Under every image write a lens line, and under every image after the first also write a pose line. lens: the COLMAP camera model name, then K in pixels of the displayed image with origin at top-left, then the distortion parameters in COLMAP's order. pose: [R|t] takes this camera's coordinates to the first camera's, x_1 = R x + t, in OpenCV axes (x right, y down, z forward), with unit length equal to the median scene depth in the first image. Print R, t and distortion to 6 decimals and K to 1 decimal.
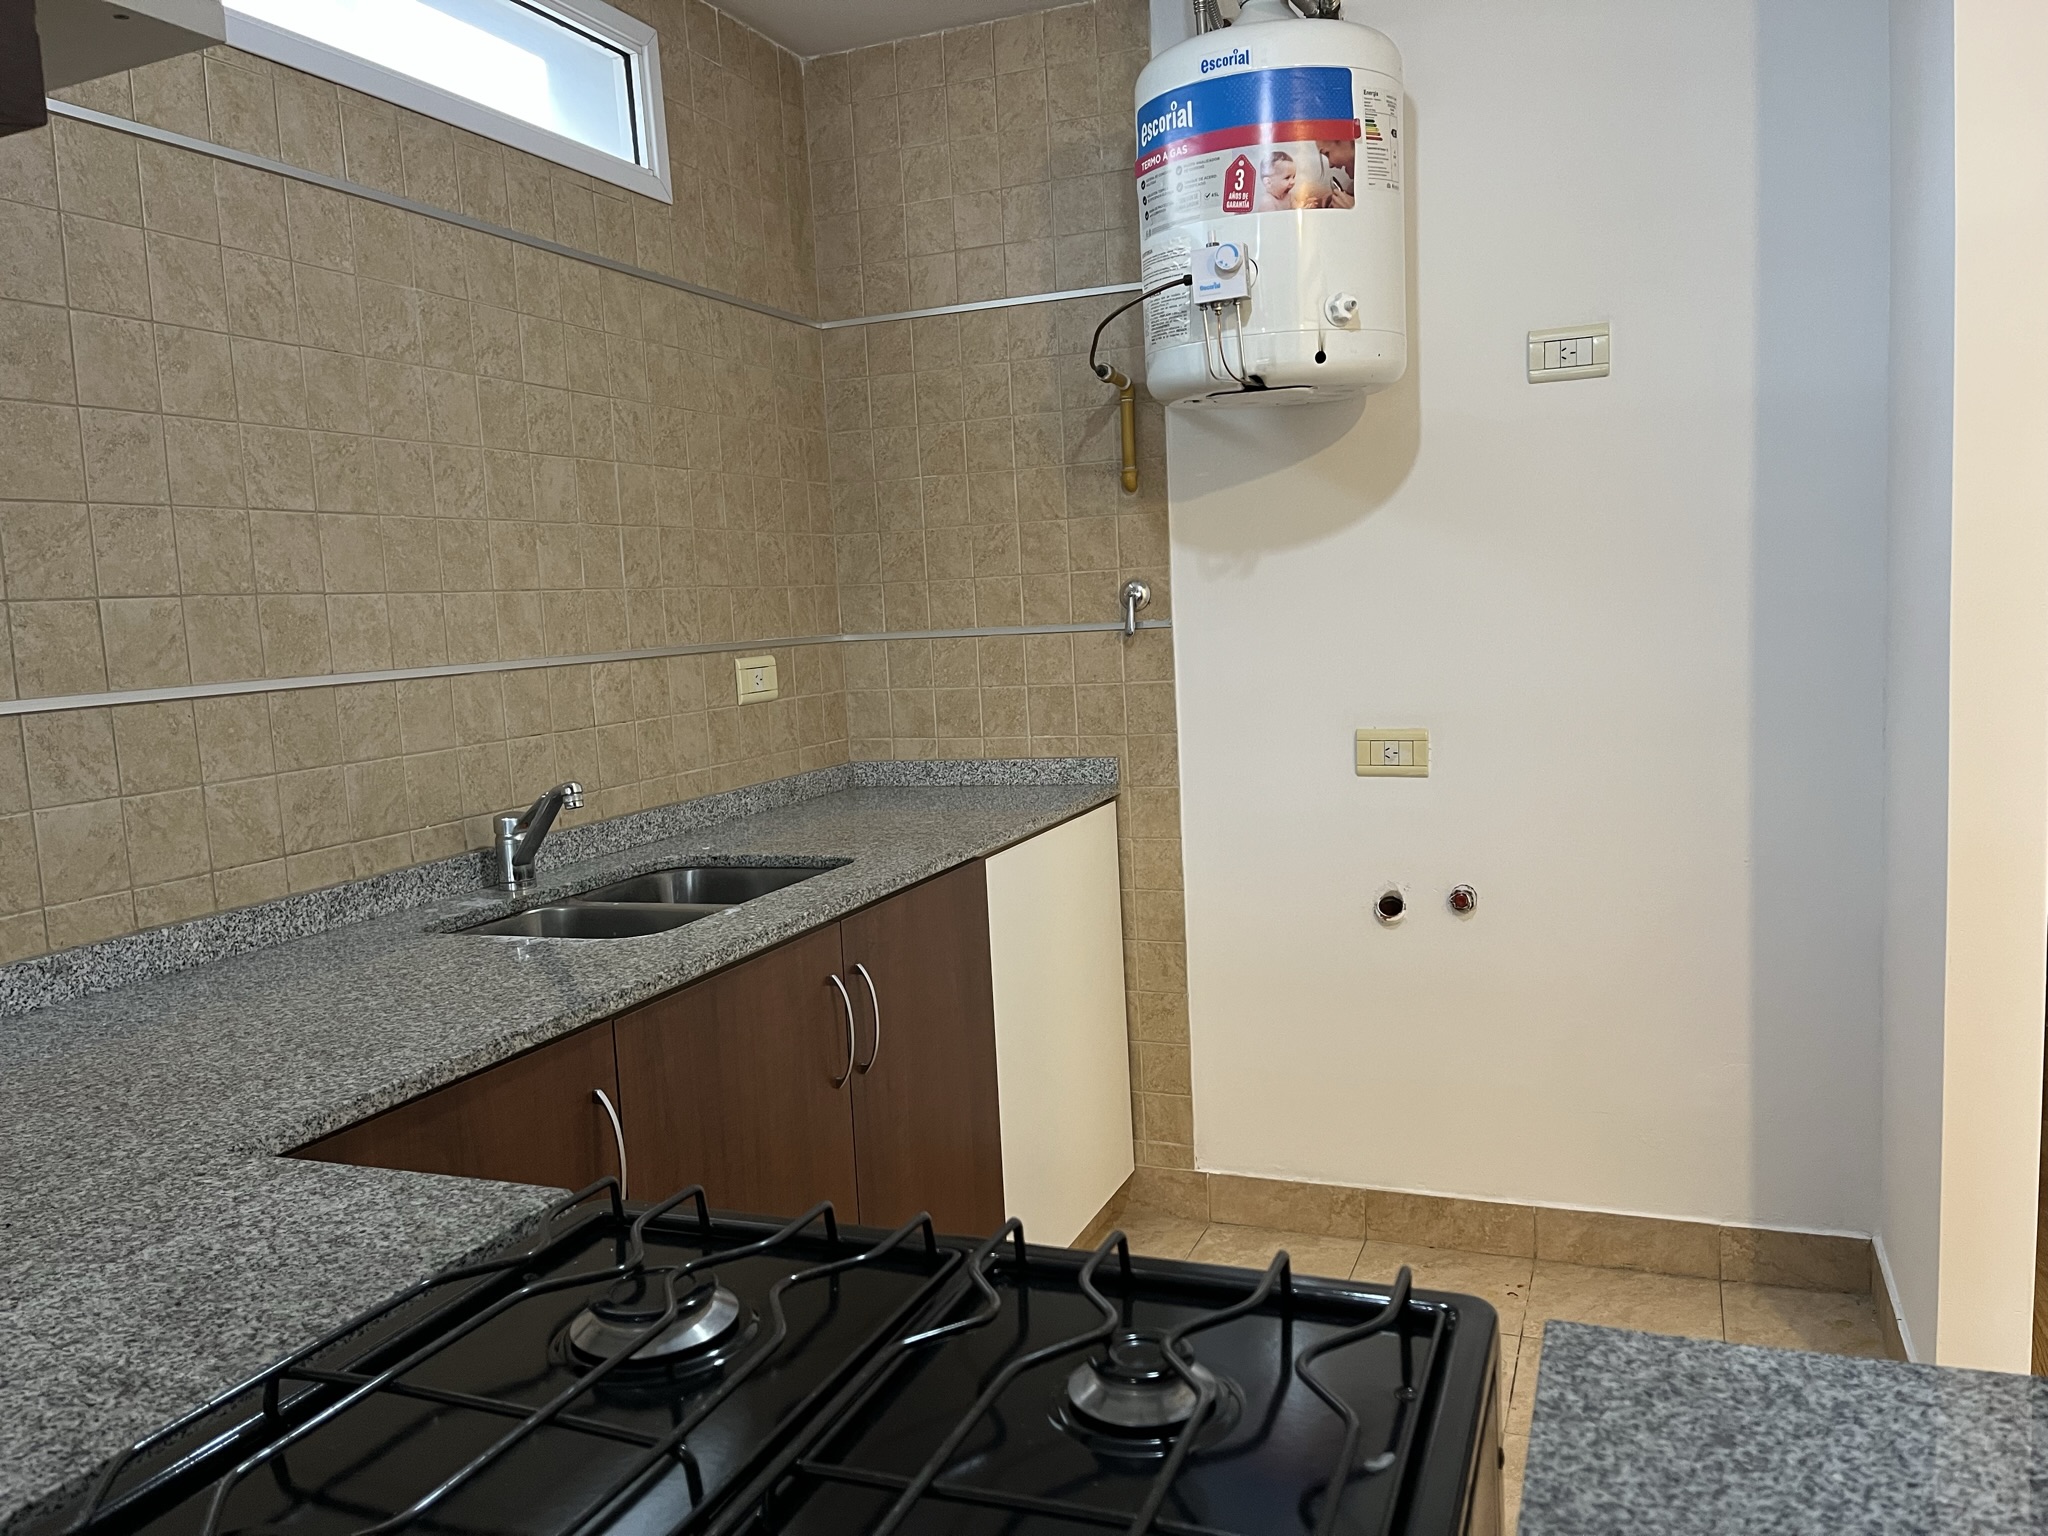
lens RADIAL K [[1537.1, 0, 1036.2], [0, 1537.1, 770.2], [0, 0, 1]] dist [0.122059, -0.159786]
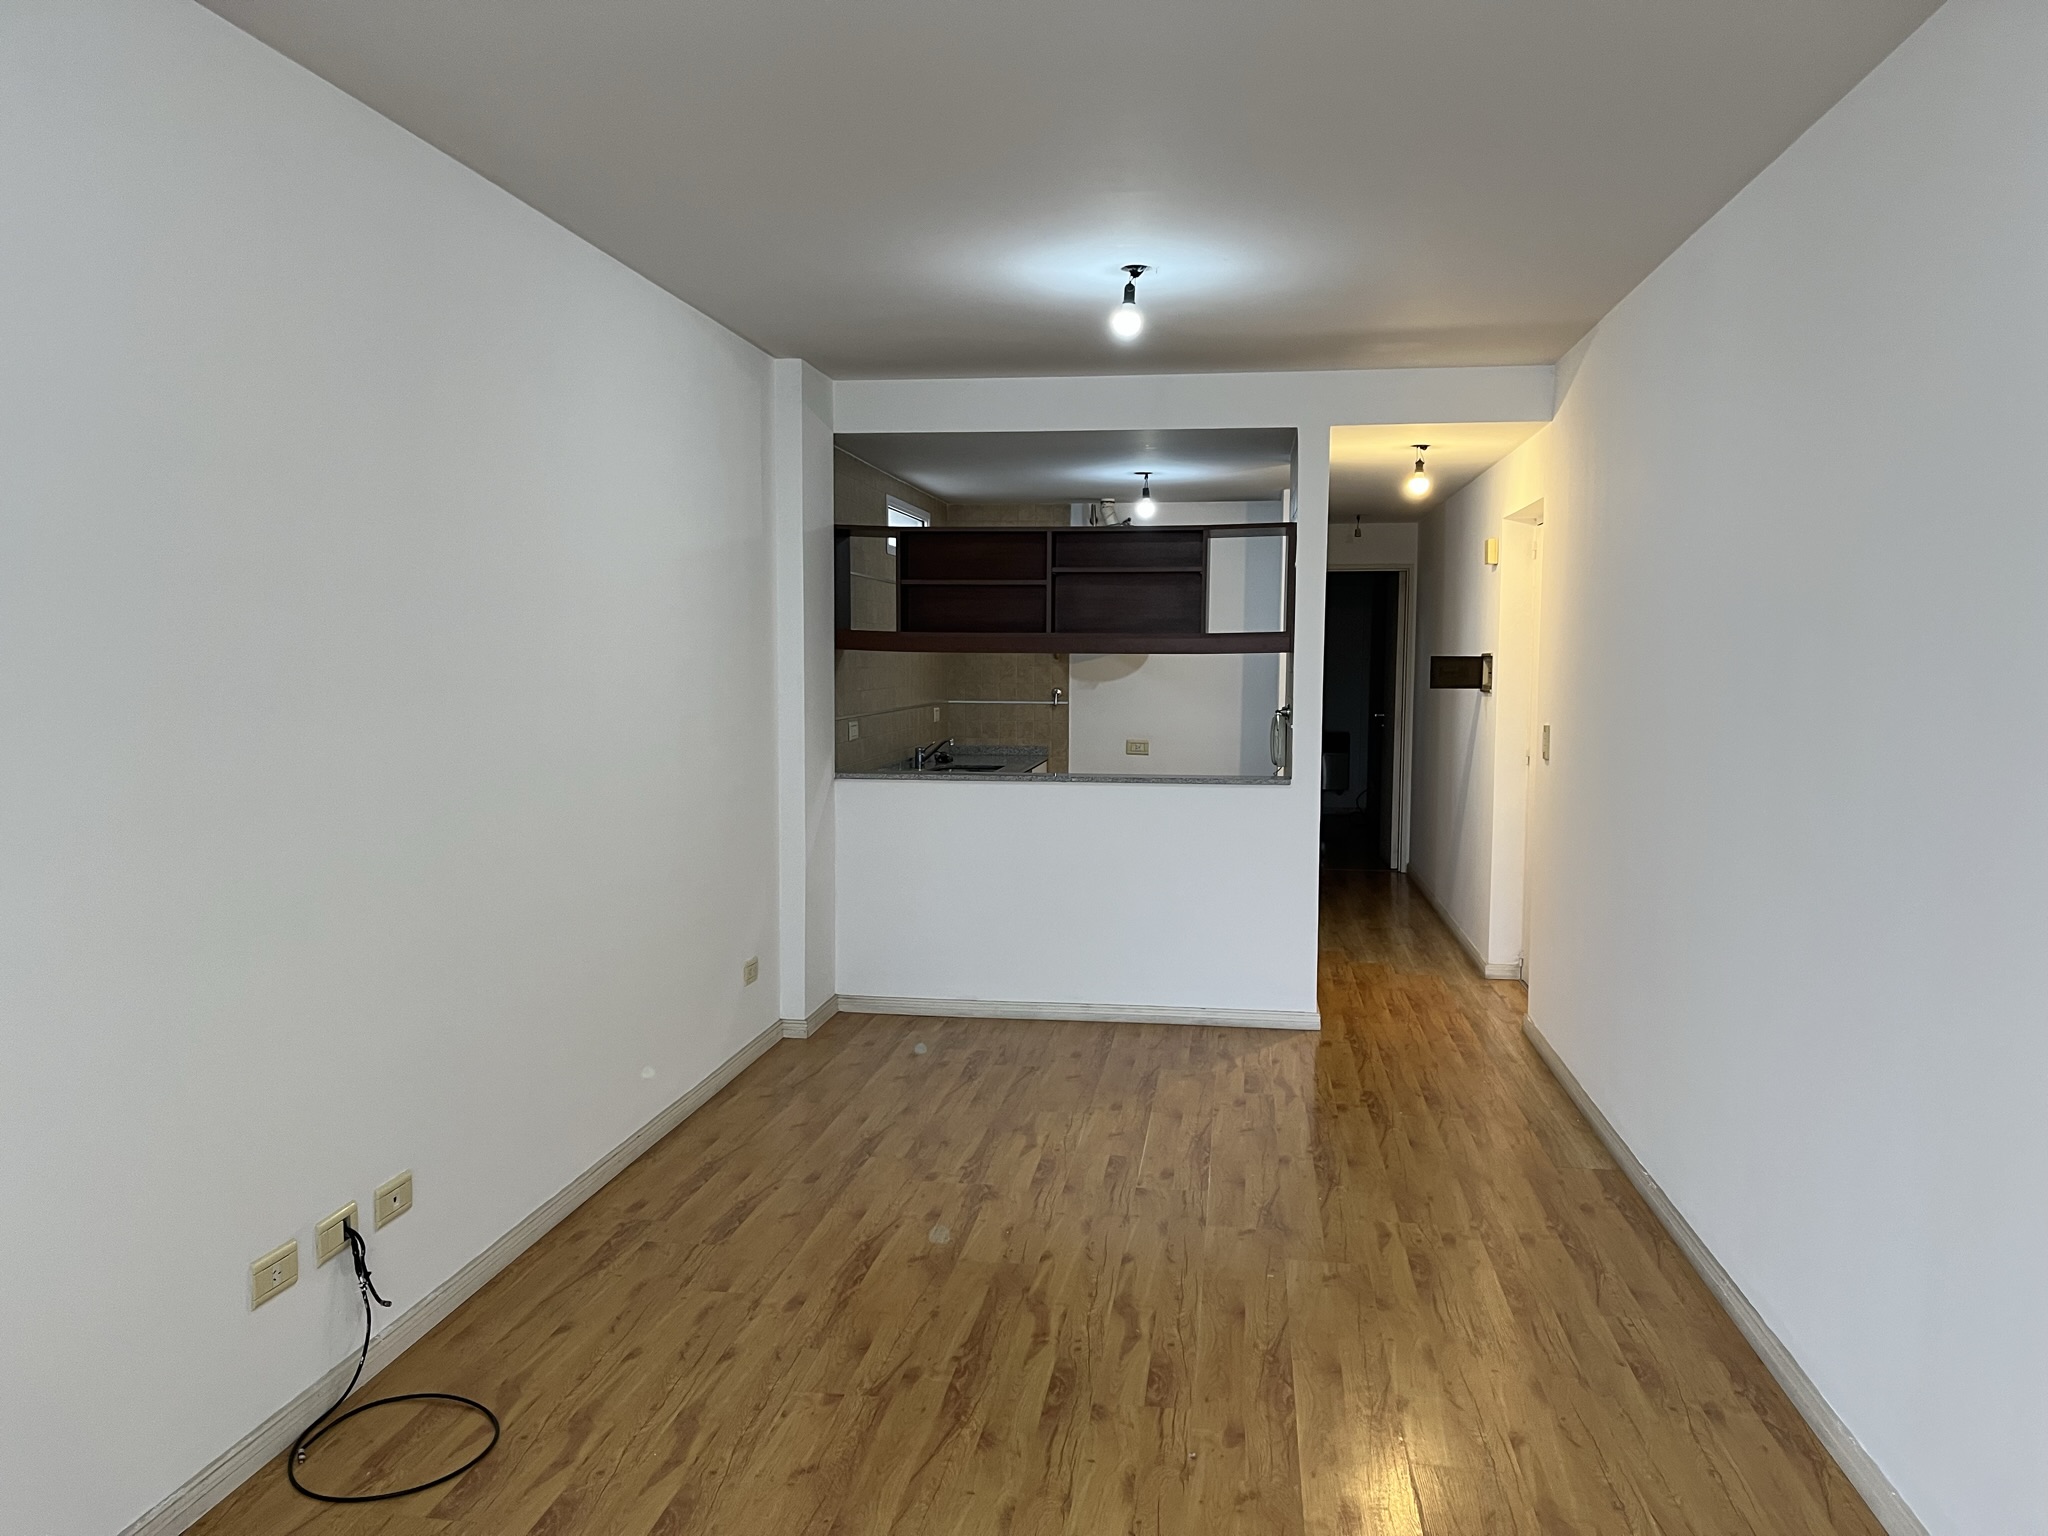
lens RADIAL K [[1561.2, 0, 1042.7], [0, 1561.2, 776.8], [0, 0, 1]] dist [0.040350, -0.005419]
pose [[0.965916, 0.036976, 0.256202, -0.918545], [-0.027236, 0.998769, -0.041462, 0.221360], [-0.257419, 0.033071, 0.965734, -2.411775]]
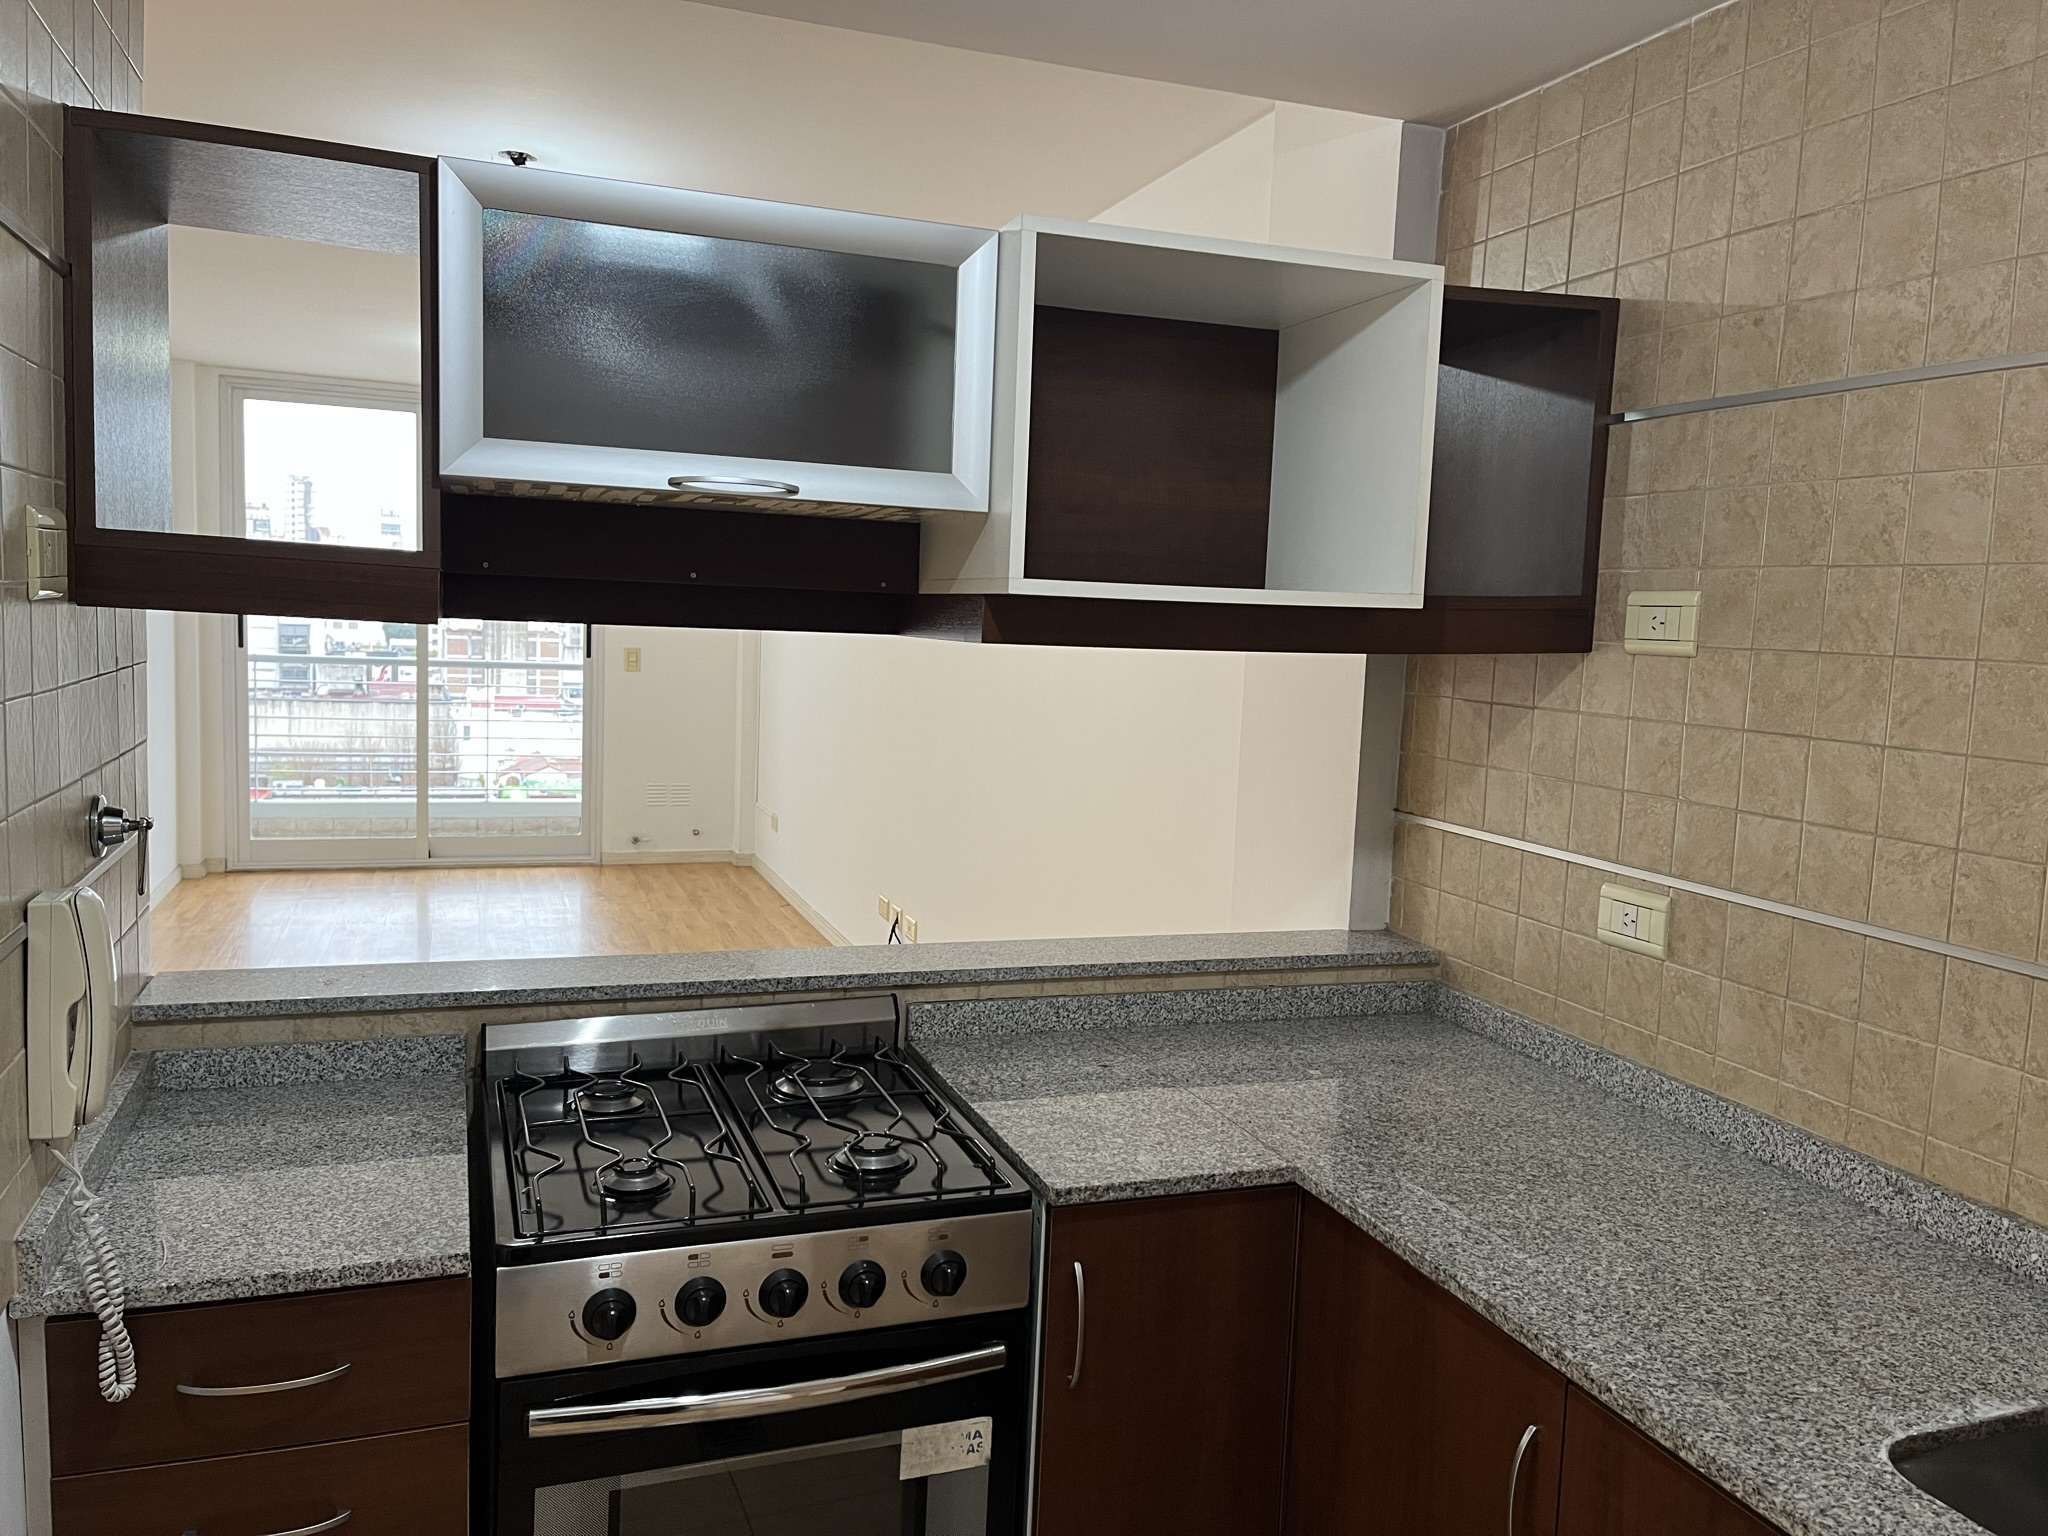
lens RADIAL K [[1557.3, 0, 1024.0], [0, 1557.3, 768.0], [0, 0, 1]] dist [0.033903, -0.002836]
pose [[-0.746602, 0.090086, -0.659144, 0.348358], [-0.074826, 0.973131, 0.217754, -0.236193], [0.661050, 0.211897, -0.719801, 0.913296]]
